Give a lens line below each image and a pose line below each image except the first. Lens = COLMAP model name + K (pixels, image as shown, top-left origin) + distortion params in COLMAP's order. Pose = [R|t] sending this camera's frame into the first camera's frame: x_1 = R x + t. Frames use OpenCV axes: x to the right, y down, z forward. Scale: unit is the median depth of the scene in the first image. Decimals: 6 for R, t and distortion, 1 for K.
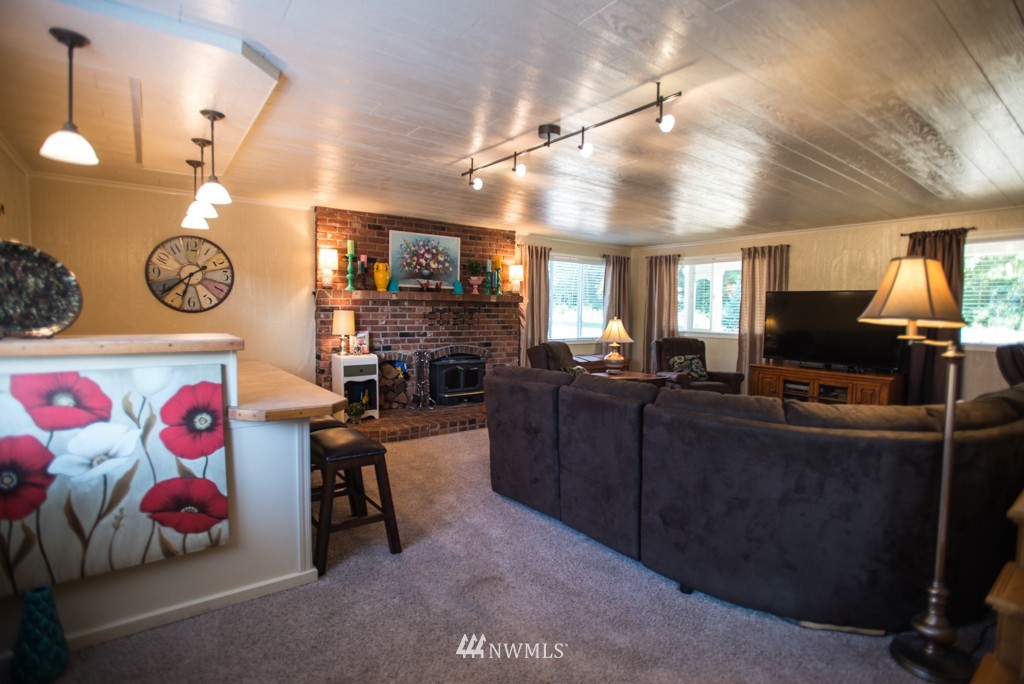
lens RADIAL K [[499.7, 0, 507.1], [0, 499.7, 343.3], [0, 0, 1]] dist [-0.053886, 0.019501]
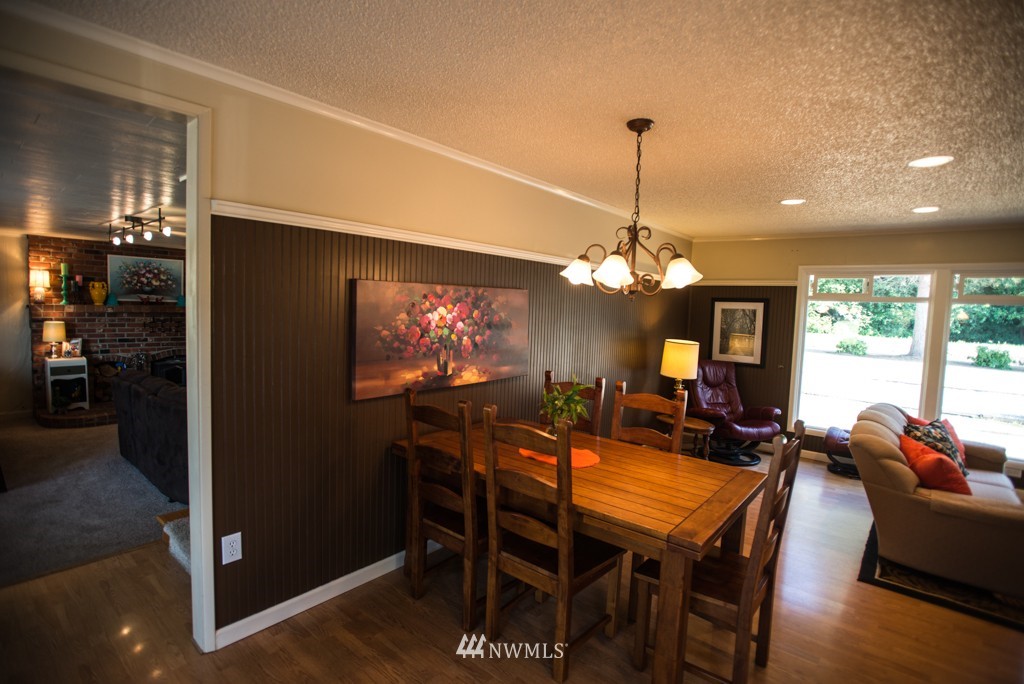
lens RADIAL K [[499.7, 0, 506.6], [0, 499.7, 344.2], [0, 0, 1]] dist [-0.053886, 0.019501]
pose [[0.974314, 0.007160, 0.225082, 0.477149], [-0.011536, 0.999769, 0.018132, -0.043750], [-0.224900, -0.020263, 0.974171, -0.403499]]
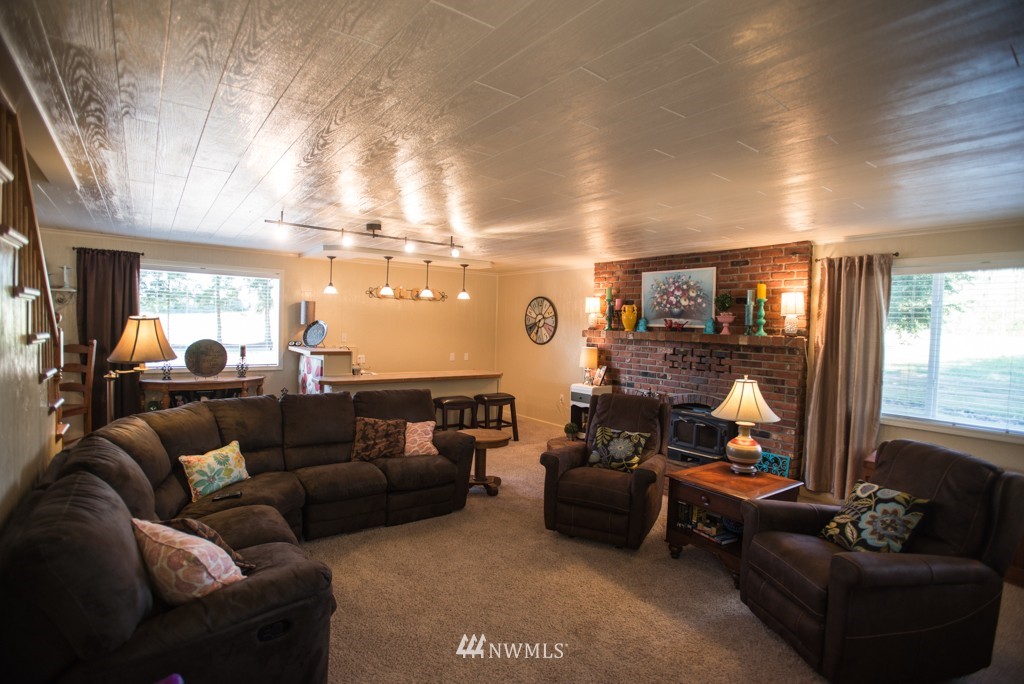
lens RADIAL K [[499.7, 0, 516.2], [0, 499.7, 343.9], [0, 0, 1]] dist [-0.053886, 0.019501]
pose [[0.023272, 0.027620, -0.999348, 0.854494], [-0.091894, 0.995446, 0.025373, -0.086366], [0.995497, 0.091243, 0.025704, 0.770545]]
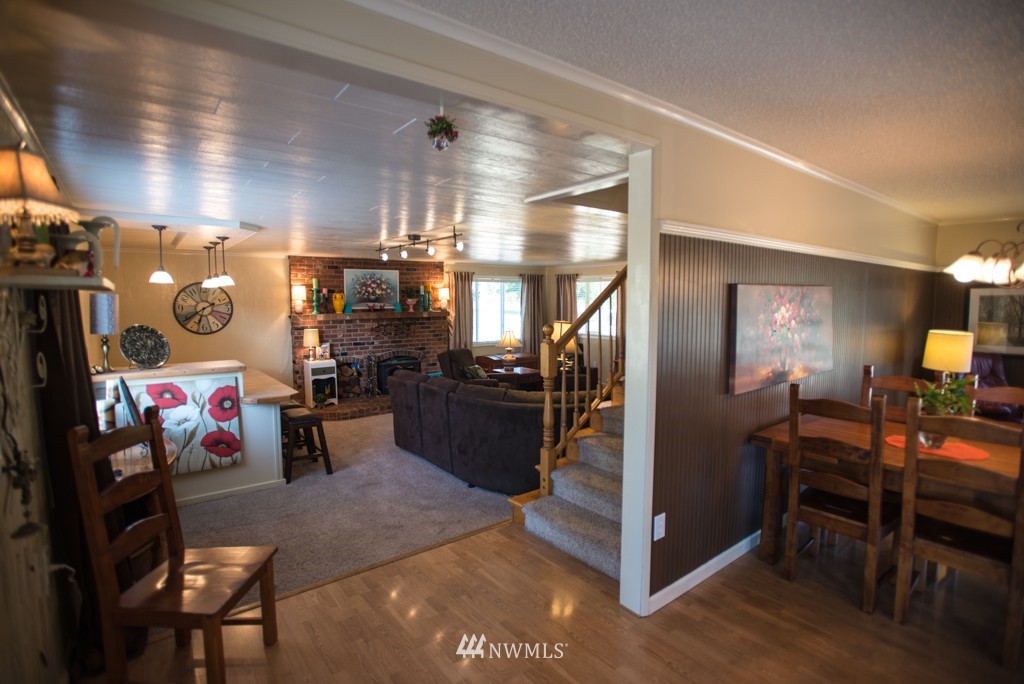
lens RADIAL K [[499.7, 0, 506.6], [0, 499.7, 343.9], [0, 0, 1]] dist [-0.053886, 0.019501]
pose [[0.999766, -0.016801, 0.013624, 0.206392], [0.016438, 0.999518, 0.026321, -0.050793], [-0.014059, -0.026091, 0.999561, -0.417930]]
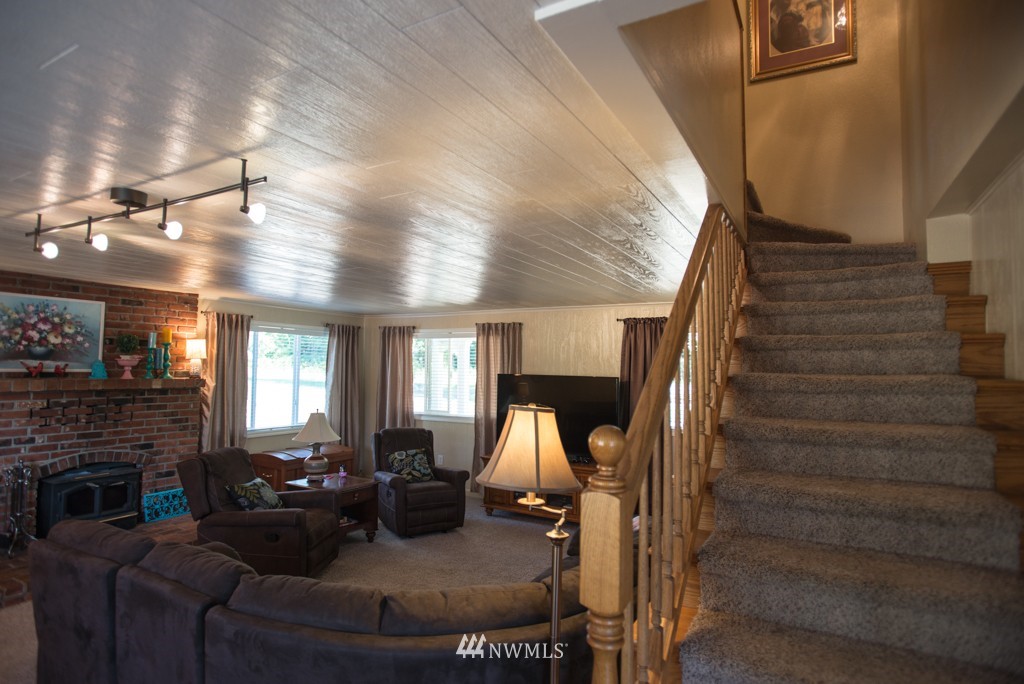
lens RADIAL K [[562.8, 0, 494.9], [0, 562.8, 343.1], [0, 0, 1]] dist [-0.014363, 0.014050]
pose [[0.926015, 0.017814, 0.377066, 0.148407], [0.021269, 0.994837, -0.099233, -0.067878], [-0.376887, 0.099911, 0.920855, 0.039402]]
